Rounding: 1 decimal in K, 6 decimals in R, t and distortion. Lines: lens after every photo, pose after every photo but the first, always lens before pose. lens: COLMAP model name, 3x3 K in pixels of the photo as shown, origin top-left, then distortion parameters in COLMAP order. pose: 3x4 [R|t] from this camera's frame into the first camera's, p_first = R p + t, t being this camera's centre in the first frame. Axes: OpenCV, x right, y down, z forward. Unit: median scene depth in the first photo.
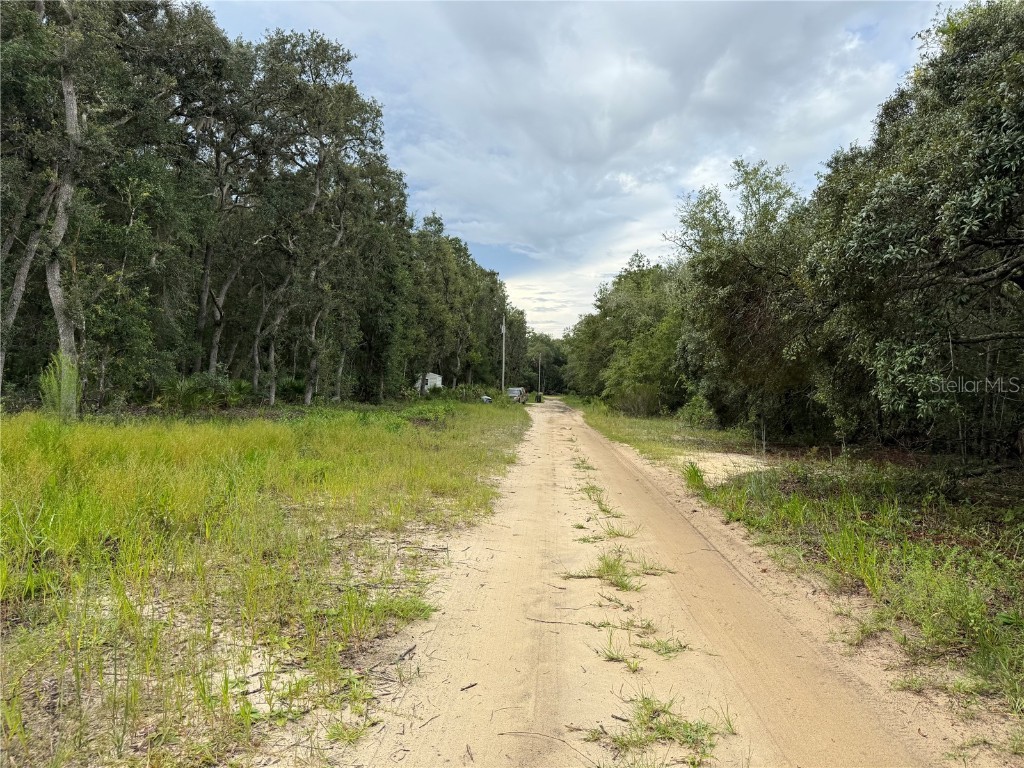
lens RADIAL K [[712.8, 0, 511.5], [0, 712.8, 387.0], [0, 0, 1]] dist [0.075068, -0.097724]
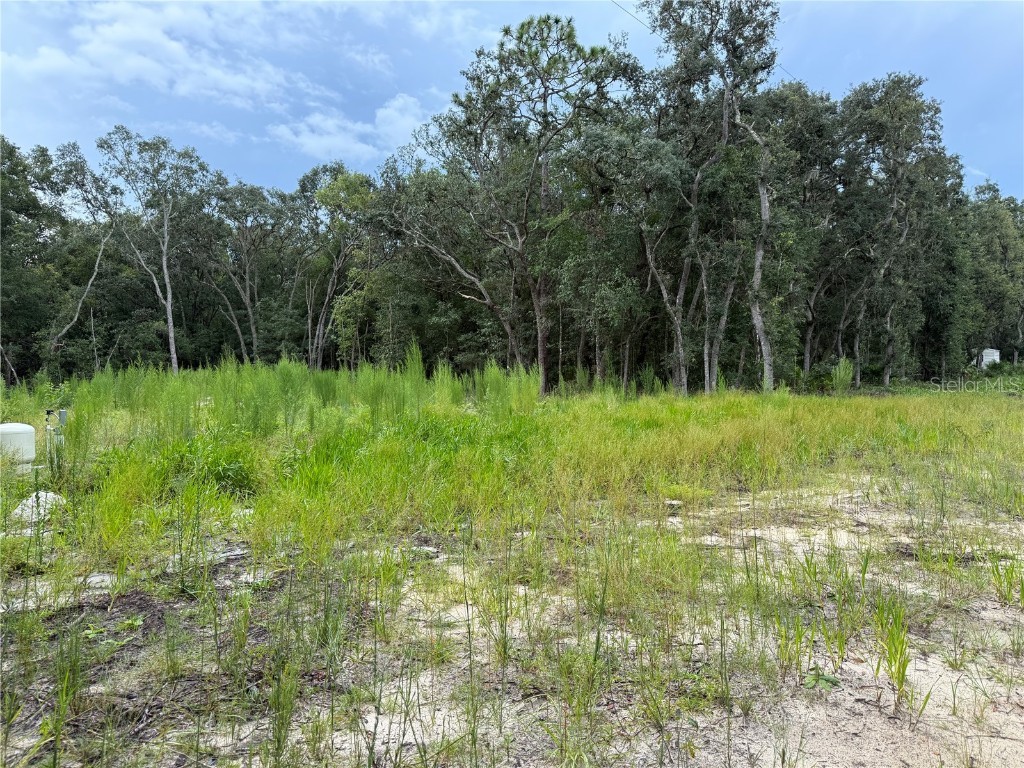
lens RADIAL K [[712.8, 0, 512.8], [0, 712.8, 390.6], [0, 0, 1]] dist [0.075068, -0.097724]
pose [[0.783880, -0.037468, -0.619780, -0.026091], [0.052291, 0.998615, 0.005766, -0.003741], [0.618706, -0.036928, 0.784754, -0.218128]]
